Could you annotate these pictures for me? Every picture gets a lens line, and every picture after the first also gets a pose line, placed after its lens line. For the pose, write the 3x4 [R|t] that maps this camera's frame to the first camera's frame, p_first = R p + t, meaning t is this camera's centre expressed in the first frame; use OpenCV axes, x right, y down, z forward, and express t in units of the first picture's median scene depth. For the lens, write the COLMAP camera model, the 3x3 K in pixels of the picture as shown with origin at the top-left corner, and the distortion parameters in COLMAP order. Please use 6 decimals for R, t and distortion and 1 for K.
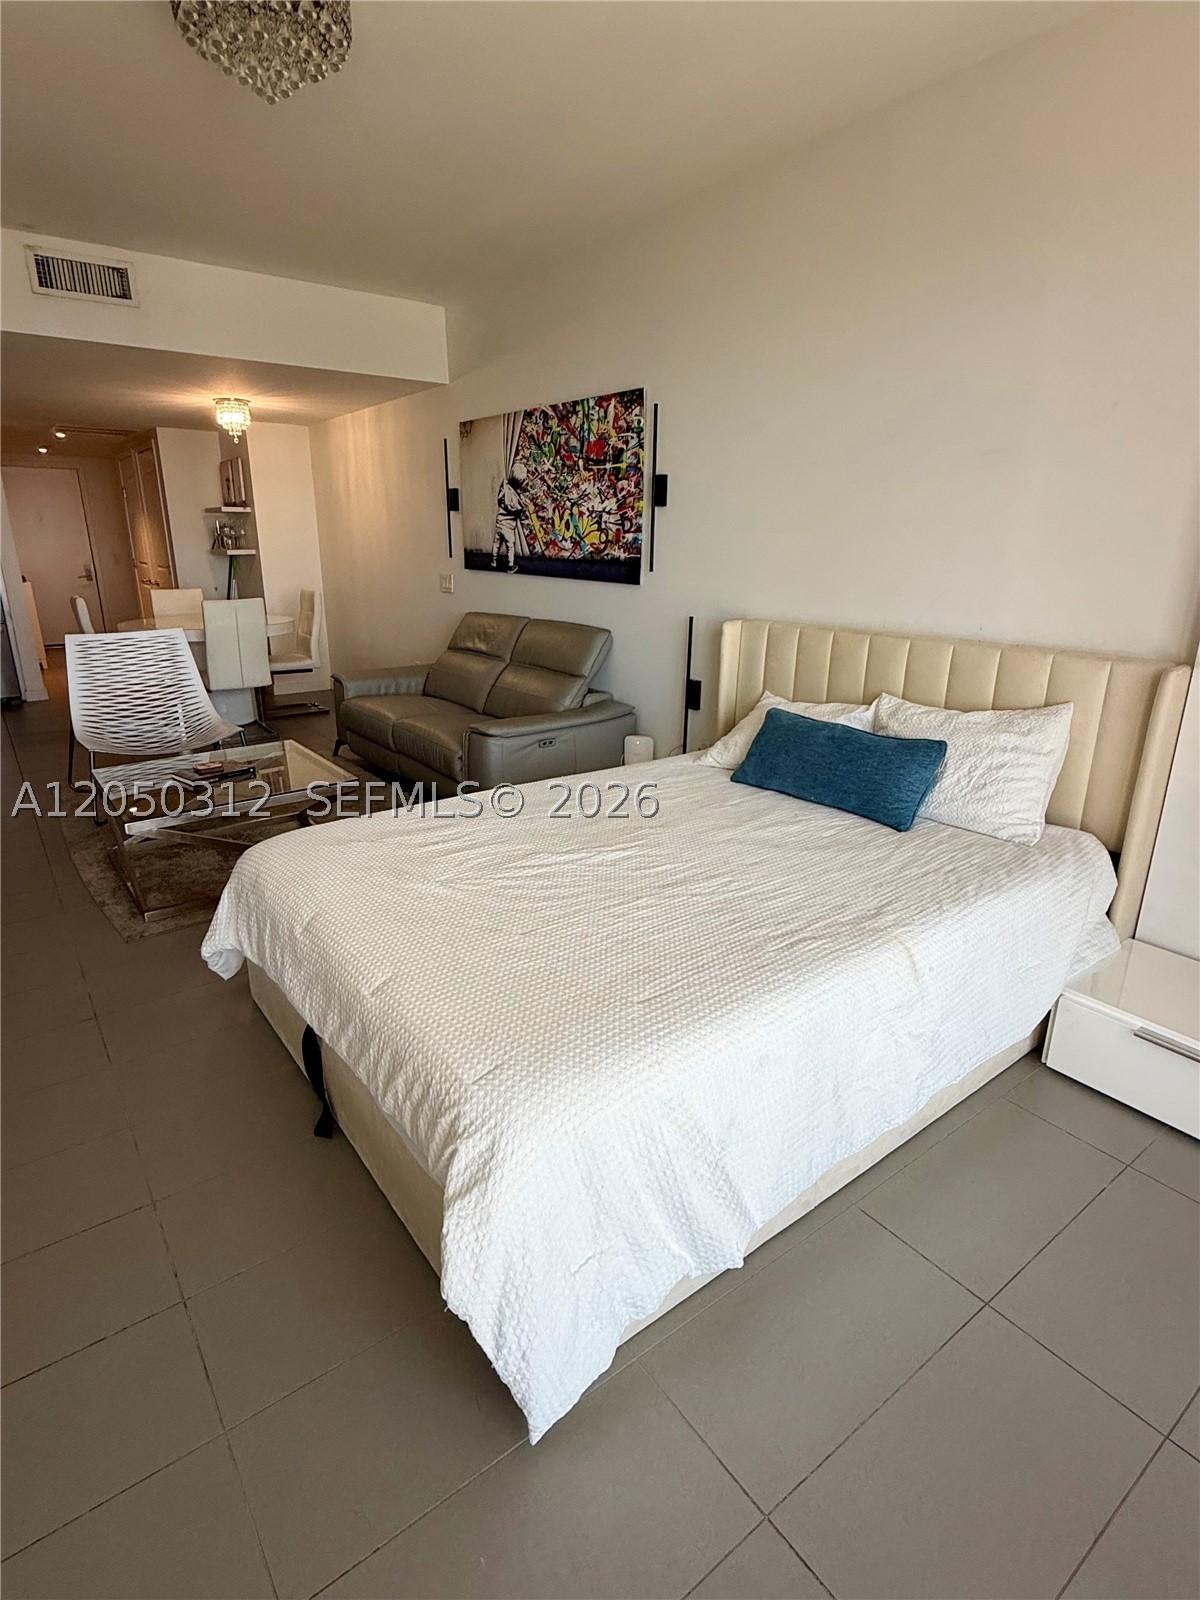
lens RADIAL K [[825.5, 0, 603.6], [0, 825.5, 794.7], [0, 0, 1]] dist [0.004047, 0.000102]
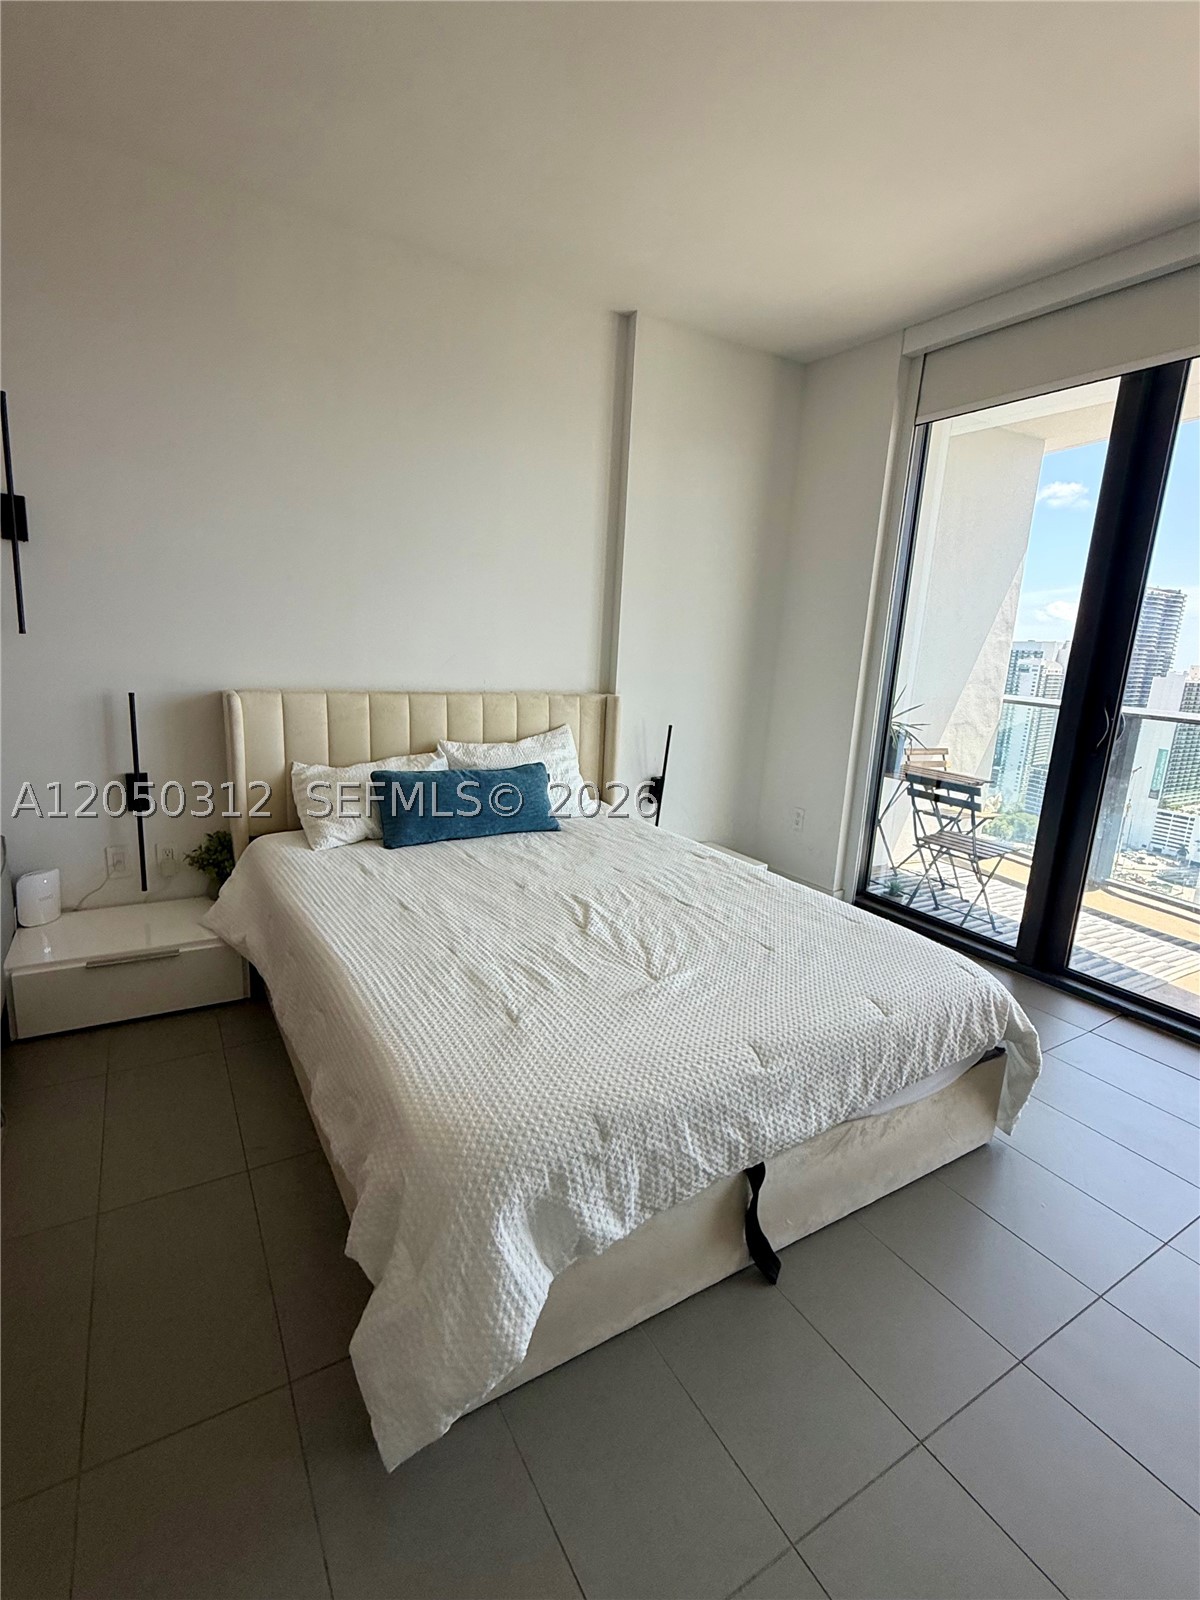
lens RADIAL K [[743.2, 0, 590.5], [0, 743.2, 801.9], [0, 0, 1]] dist [0.000696, -0.000193]
pose [[0.110813, -0.220301, 0.969117, -0.497892], [0.237767, 0.952682, 0.189377, -0.134607], [-0.964980, 0.209438, 0.157950, 0.448002]]
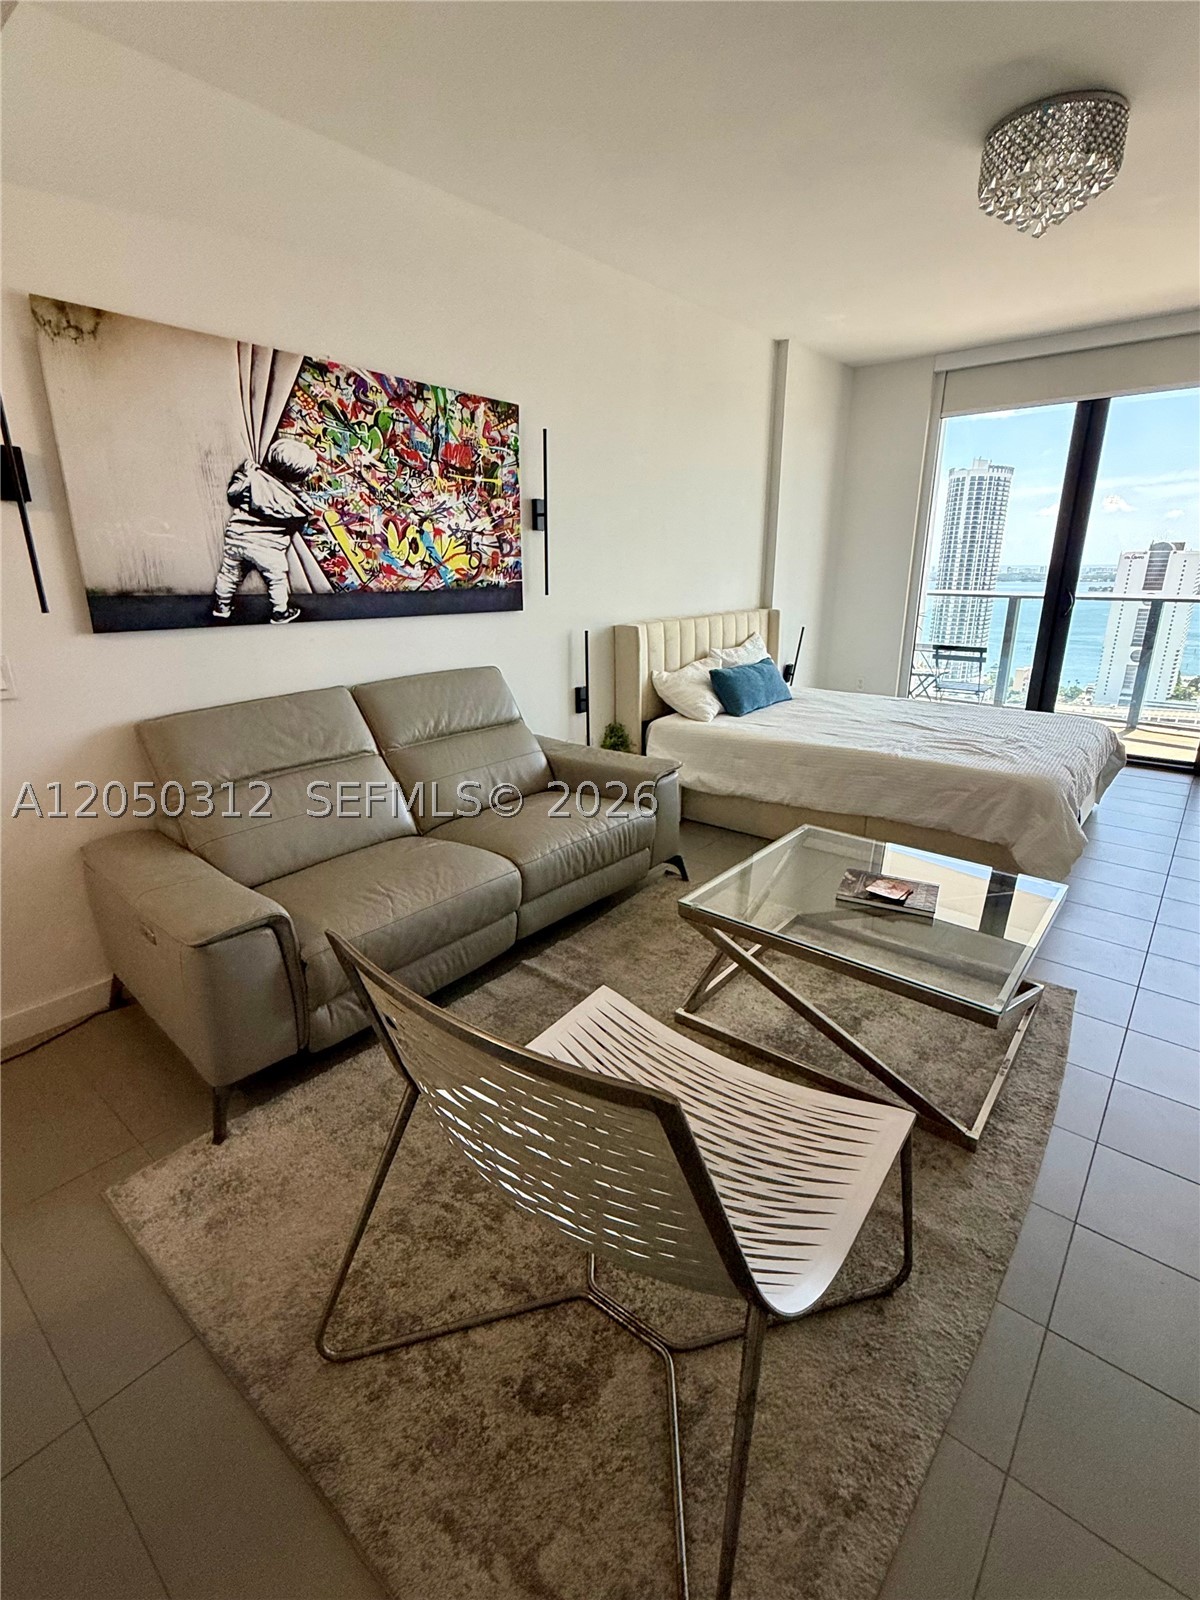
lens RADIAL K [[743.2, 0, 599.2], [0, 743.2, 789.0], [0, 0, 1]] dist [0.000696, -0.000193]
pose [[-0.222886, -0.296150, 0.928772, -0.816853], [0.285985, 0.890954, 0.352722, -0.337778], [-0.931952, 0.344232, -0.113887, 1.052664]]
